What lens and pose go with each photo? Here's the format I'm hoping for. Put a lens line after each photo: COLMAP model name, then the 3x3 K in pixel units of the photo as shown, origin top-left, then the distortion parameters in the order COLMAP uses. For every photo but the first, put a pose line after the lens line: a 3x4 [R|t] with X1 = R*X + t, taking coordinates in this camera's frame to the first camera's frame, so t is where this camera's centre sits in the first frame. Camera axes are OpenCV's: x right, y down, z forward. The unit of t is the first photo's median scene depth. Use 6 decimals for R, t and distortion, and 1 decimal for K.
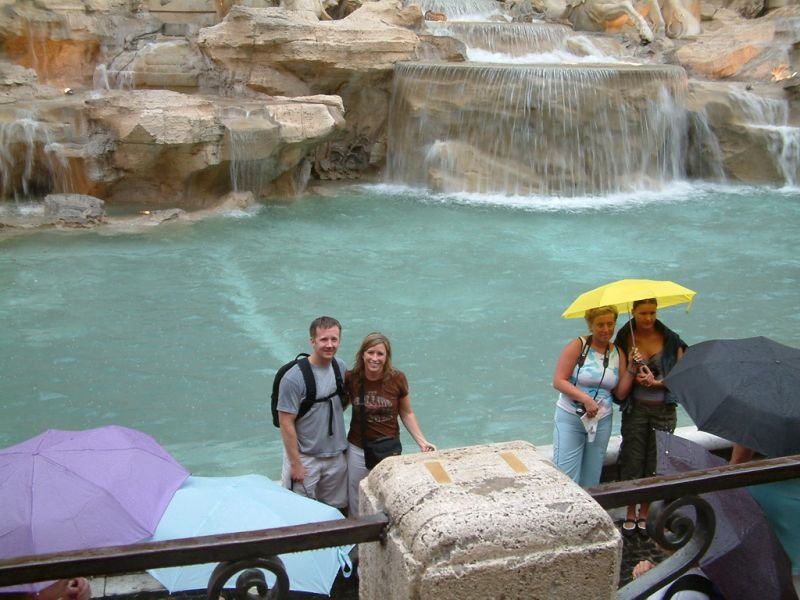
lens RADIAL K [[991.0, 0, 400.0], [0, 991.0, 300.0], [0, 0, 1]] dist [-0.171468, 0.477068]
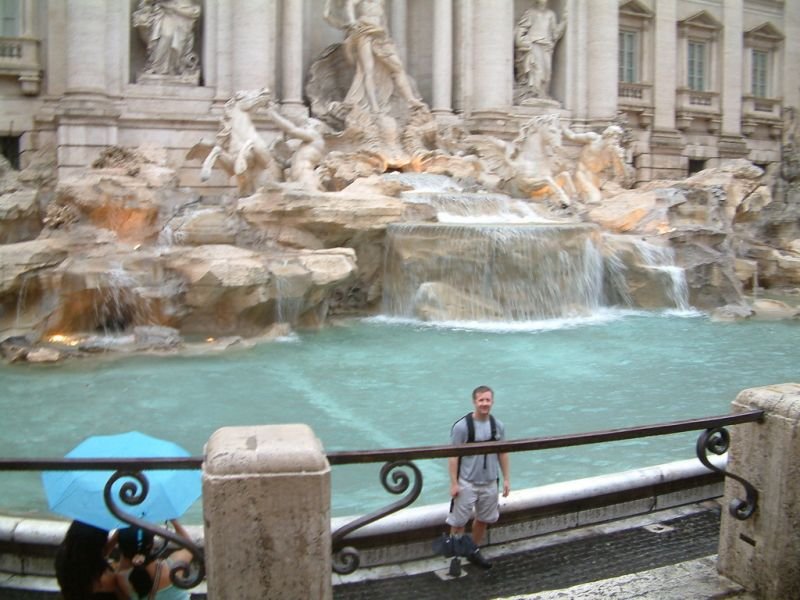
lens RADIAL K [[830.0, 0, 400.0], [0, 830.0, 300.0], [0, 0, 1]] dist [-0.149240, -0.000212]
pose [[0.995260, -0.020089, 0.095152, -0.099485], [0.033956, 0.988636, -0.146441, 0.021687], [-0.091129, 0.148978, 0.984632, -0.073542]]
